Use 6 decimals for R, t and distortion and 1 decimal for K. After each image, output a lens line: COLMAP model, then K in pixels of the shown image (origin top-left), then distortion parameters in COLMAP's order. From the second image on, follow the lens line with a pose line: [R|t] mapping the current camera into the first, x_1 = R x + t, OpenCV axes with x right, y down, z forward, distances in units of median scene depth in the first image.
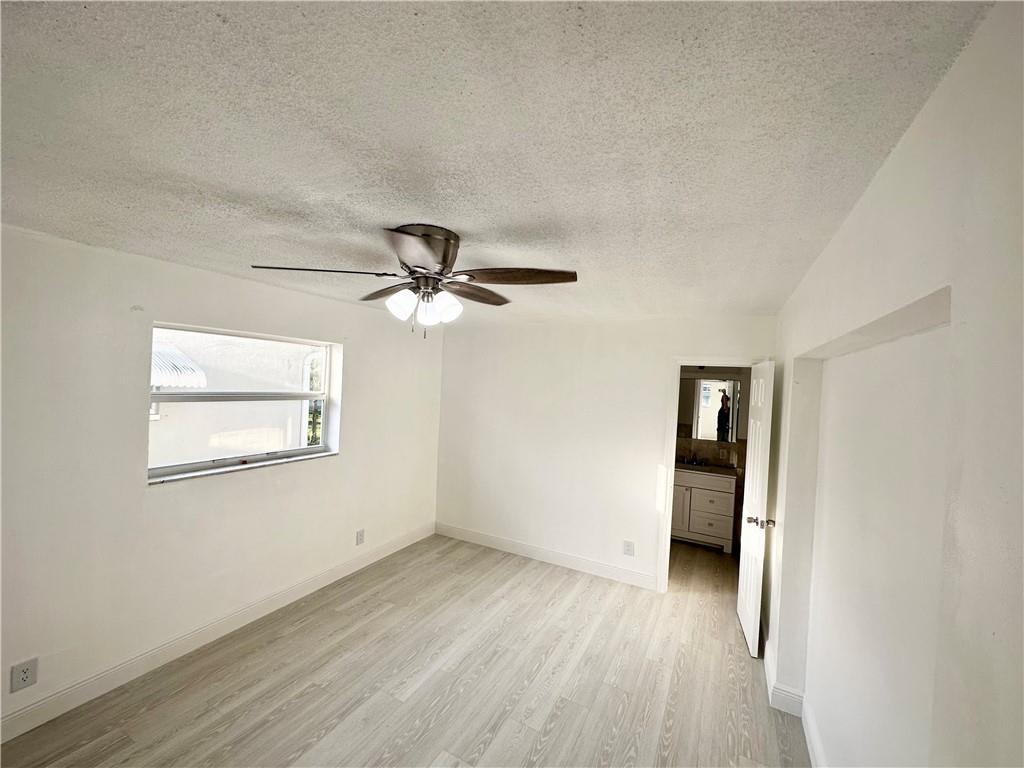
lens RADIAL K [[409.4, 0, 513.9], [0, 409.4, 385.3], [0, 0, 1]] dist [-0.001327, 0.000817]
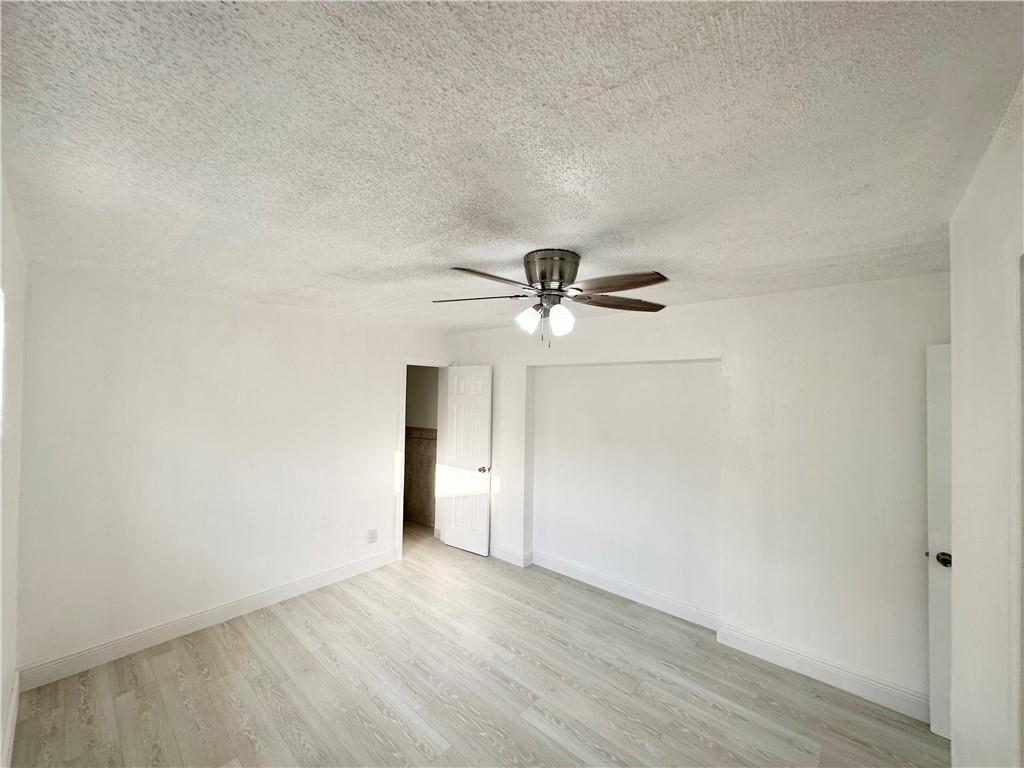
lens RADIAL K [[409.4, 0, 514.3], [0, 409.4, 385.3], [0, 0, 1]] dist [-0.001327, 0.000817]
pose [[0.235851, -0.030293, 0.971317, -0.702963], [0.002427, 0.999529, 0.030583, -0.024691], [-0.971786, -0.004855, 0.235814, 0.430429]]
